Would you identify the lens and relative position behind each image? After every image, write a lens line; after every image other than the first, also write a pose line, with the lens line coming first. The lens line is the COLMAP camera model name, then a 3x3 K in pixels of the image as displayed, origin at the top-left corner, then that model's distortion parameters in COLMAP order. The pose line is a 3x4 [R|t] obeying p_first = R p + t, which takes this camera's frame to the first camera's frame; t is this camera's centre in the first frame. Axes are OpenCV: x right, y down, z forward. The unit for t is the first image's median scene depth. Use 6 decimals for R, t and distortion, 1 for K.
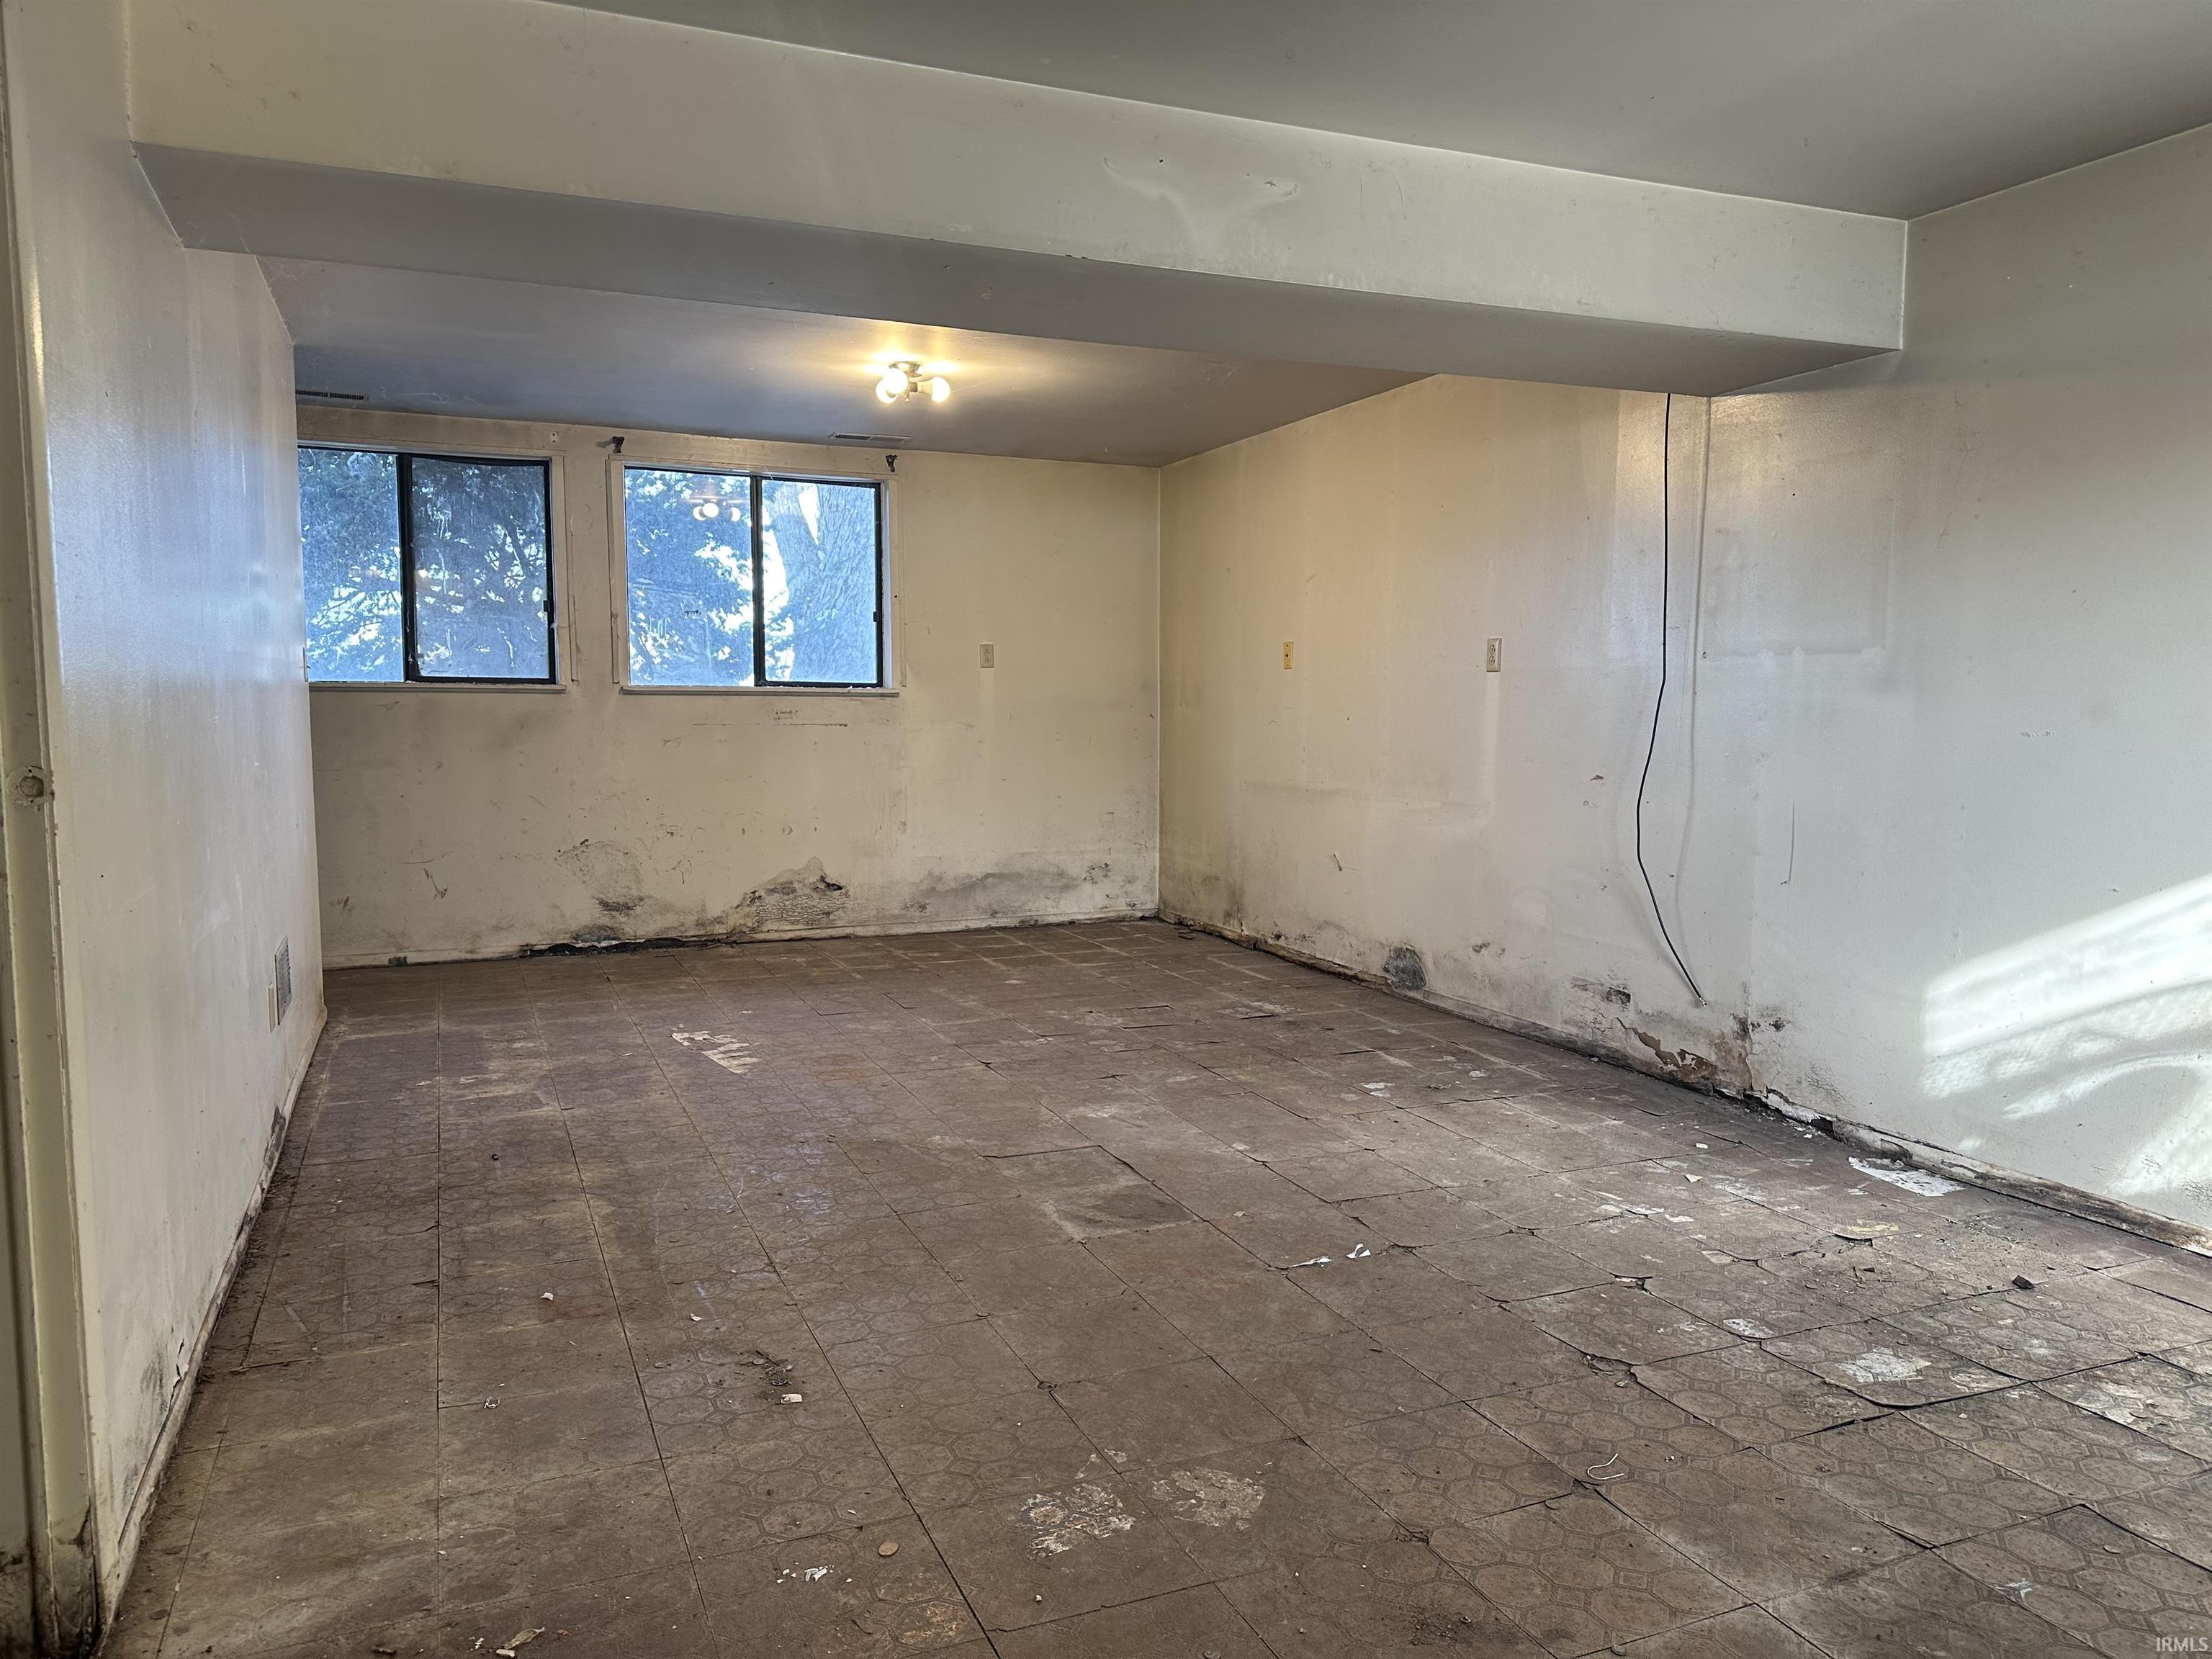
lens RADIAL K [[1541.0, 0, 1106.0], [0, 1541.0, 829.5], [0, 0, 1]] dist [0.003883, -0.005696]
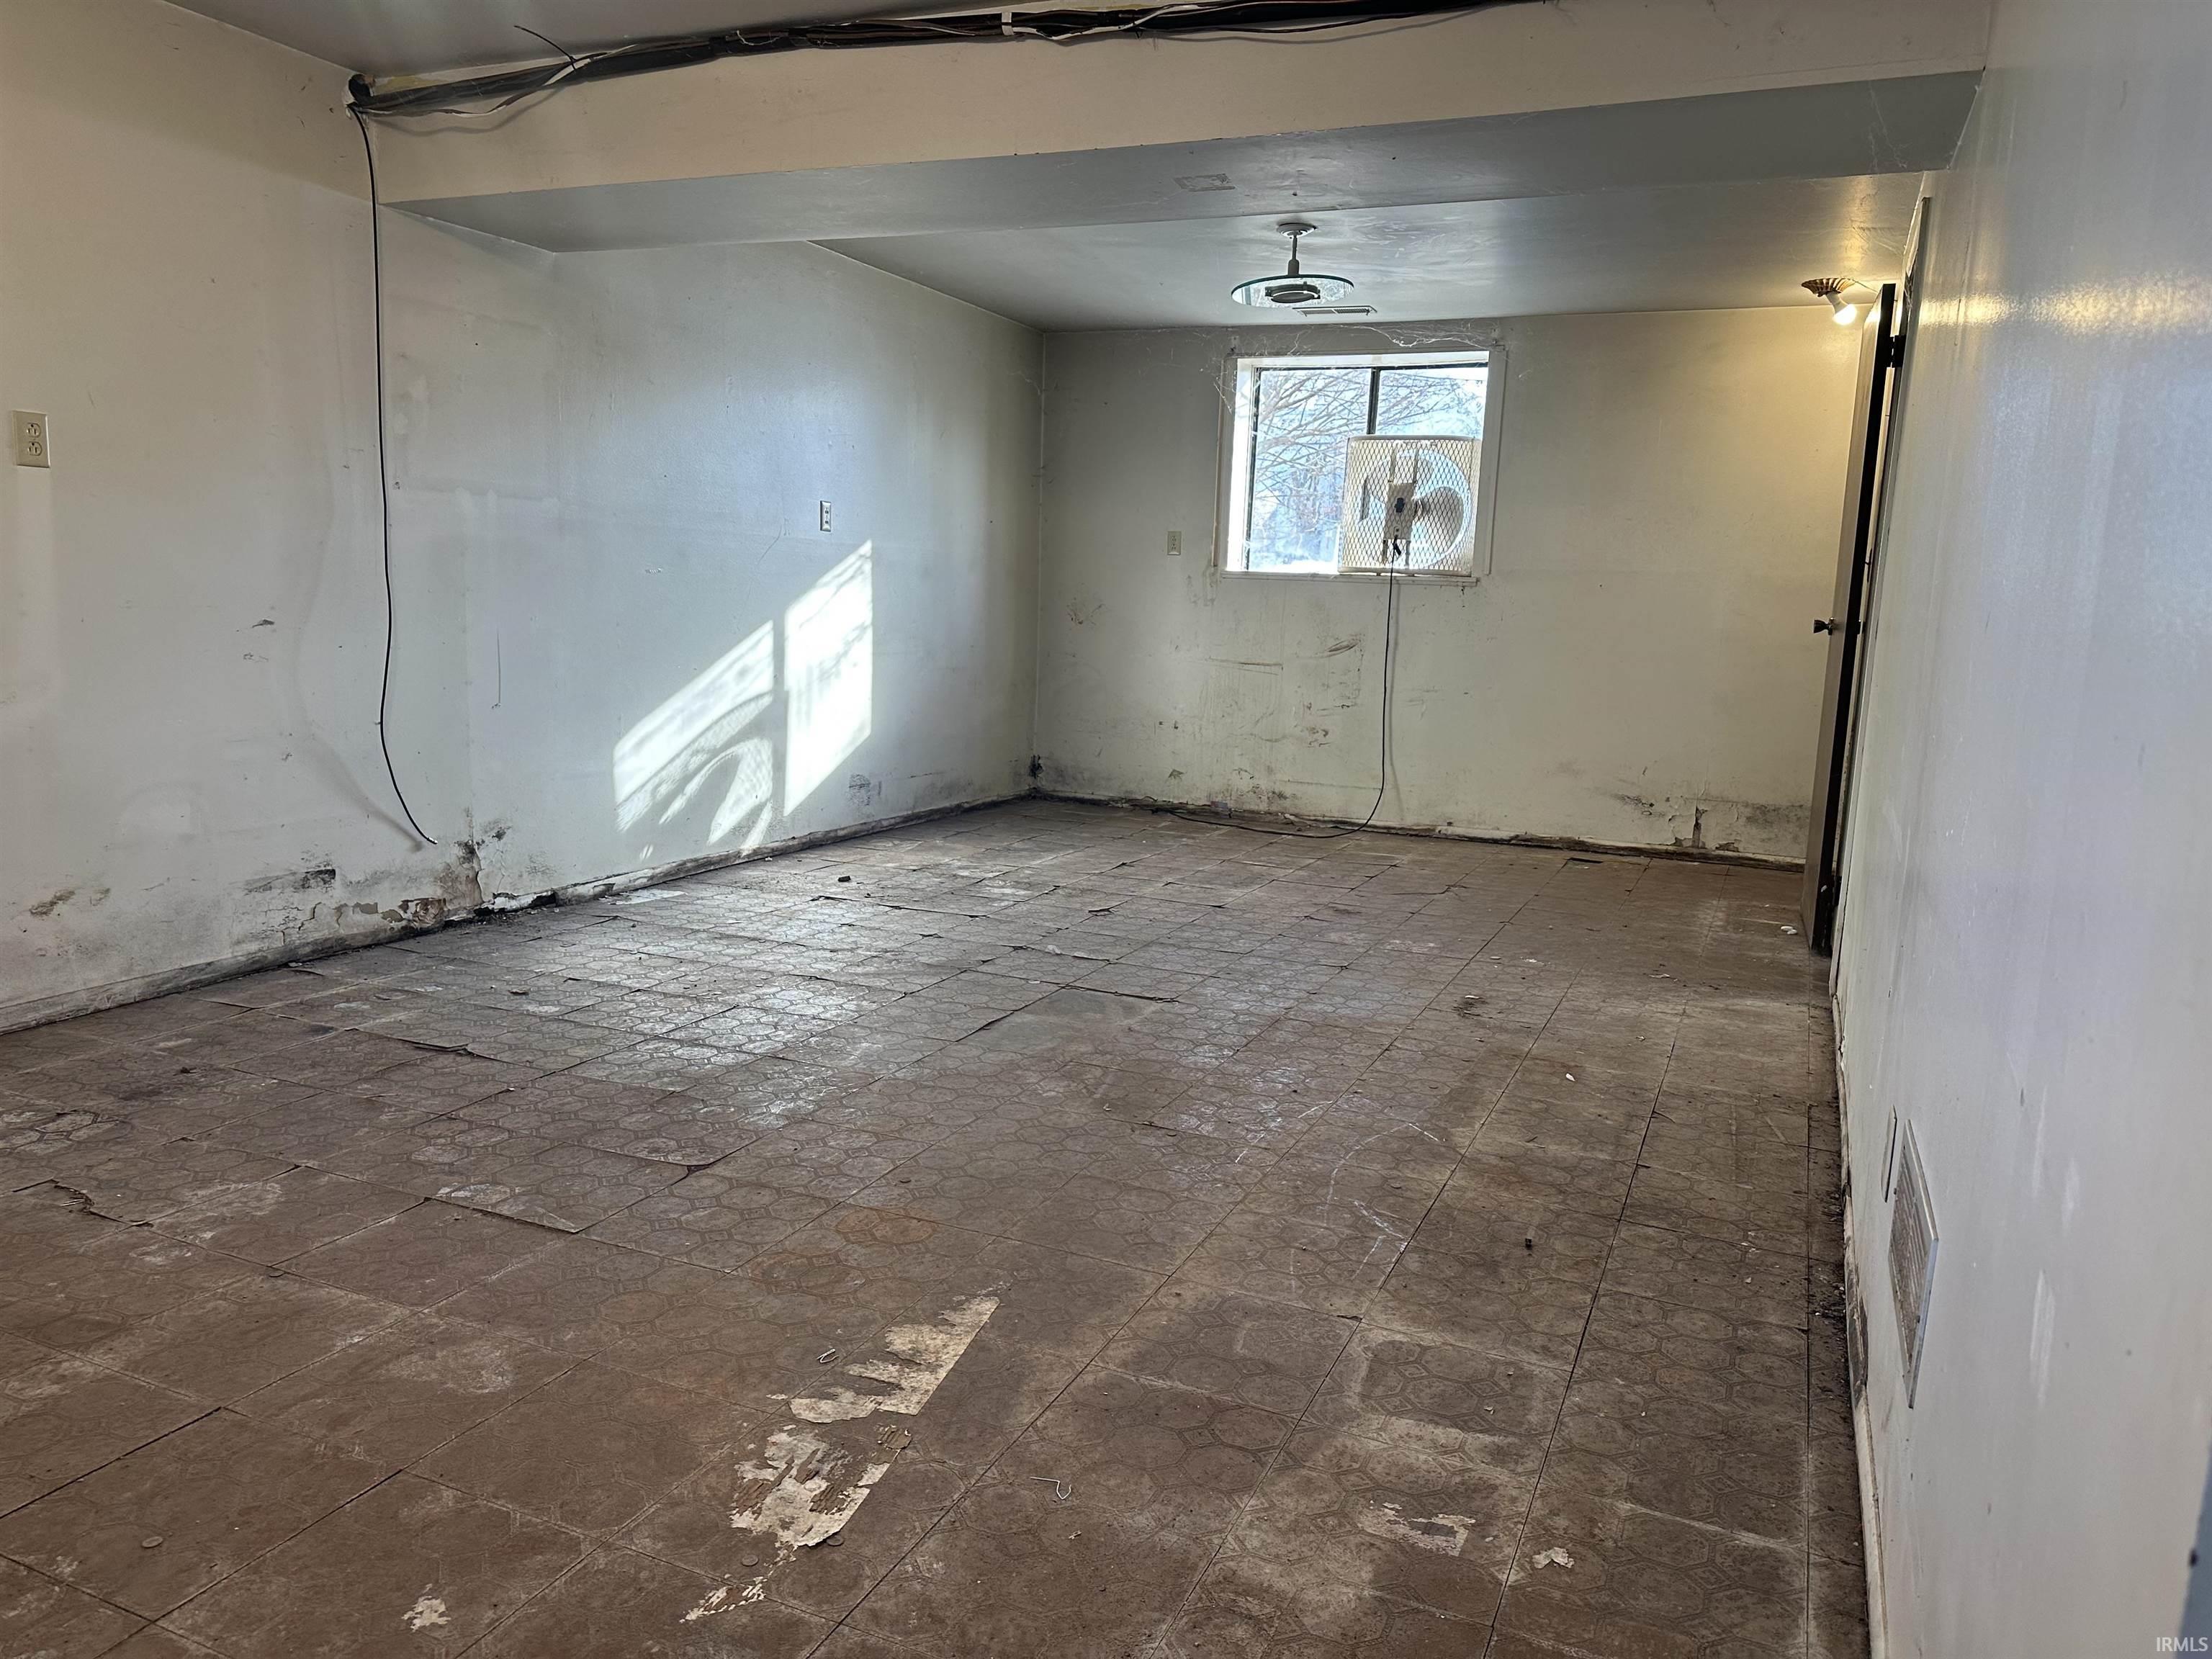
lens RADIAL K [[1578.0, 0, 1116.4], [0, 1578.0, 799.2], [0, 0, 1]] dist [0.219179, -0.321335]
pose [[-0.686951, -0.131940, 0.714626, -0.734149], [0.016505, 0.980293, 0.196856, -0.126250], [-0.726516, 0.147026, -0.671236, 1.533785]]
